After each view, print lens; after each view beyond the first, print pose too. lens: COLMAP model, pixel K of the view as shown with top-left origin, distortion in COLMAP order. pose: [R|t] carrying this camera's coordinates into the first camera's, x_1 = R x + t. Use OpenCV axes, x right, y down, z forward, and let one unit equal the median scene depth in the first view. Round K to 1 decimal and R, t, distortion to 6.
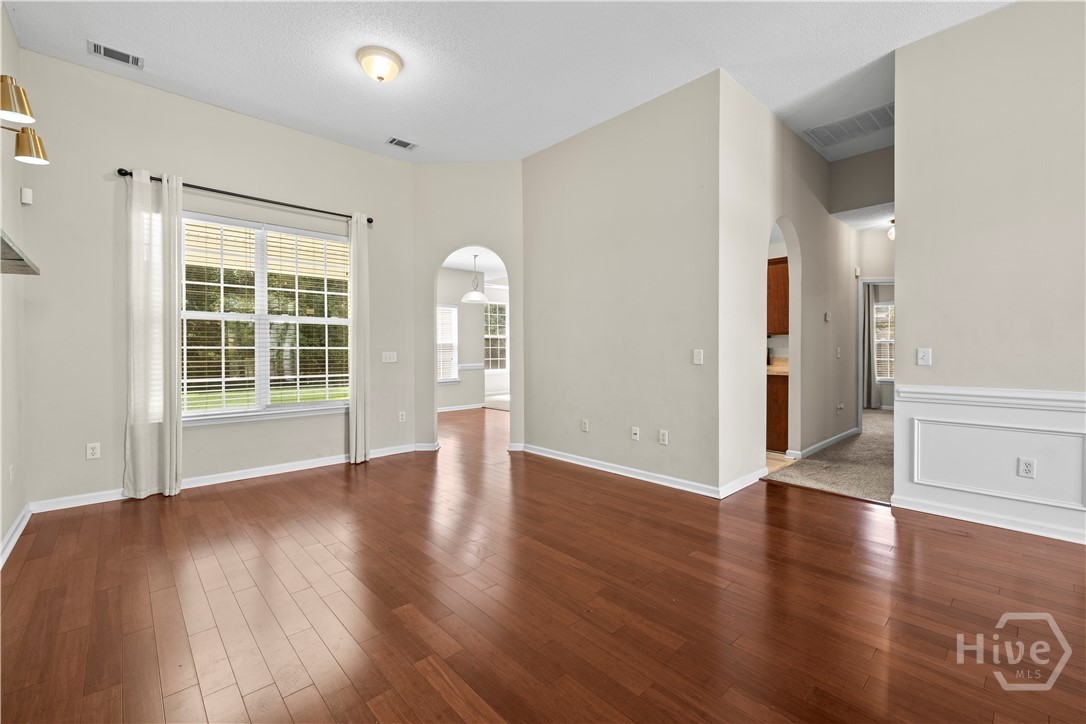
lens RADIAL K [[456.5, 0, 528.5], [0, 456.5, 354.4], [0, 0, 1]] dist [0.013099, 0.000250]
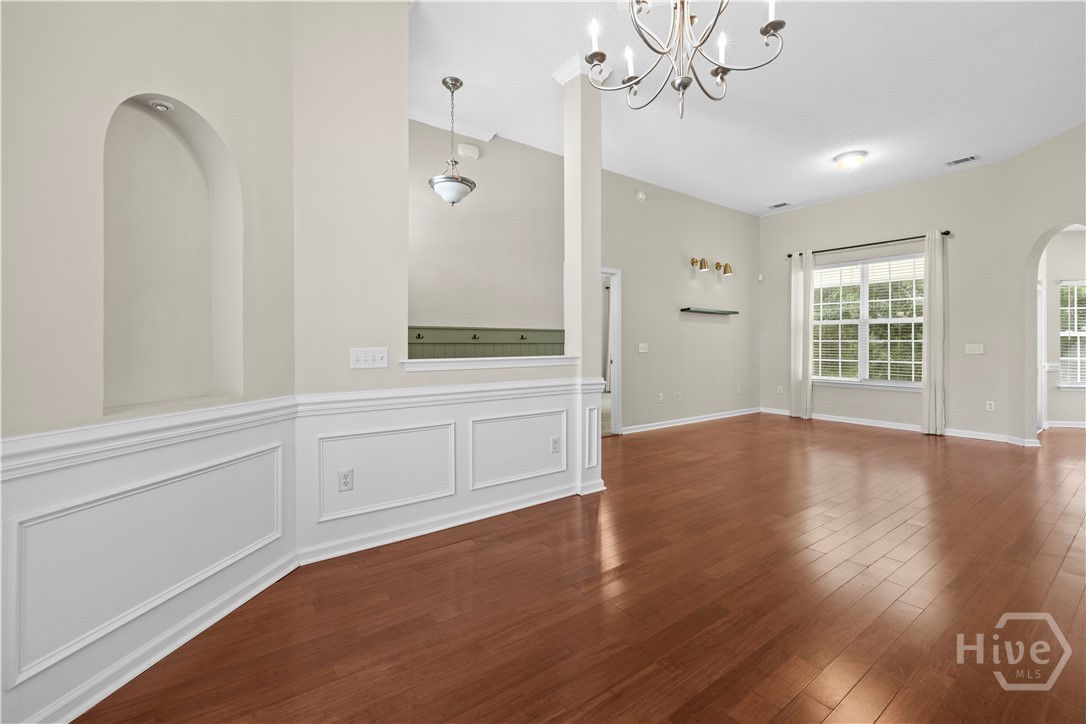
lens RADIAL K [[456.5, 0, 528.5], [0, 456.5, 354.4], [0, 0, 1]] dist [0.013099, 0.000250]
pose [[-0.101046, 0.024437, -0.994582, 1.123386], [-0.012791, 0.999584, 0.025859, 0.005031], [0.994800, 0.015334, -0.100691, 0.056449]]
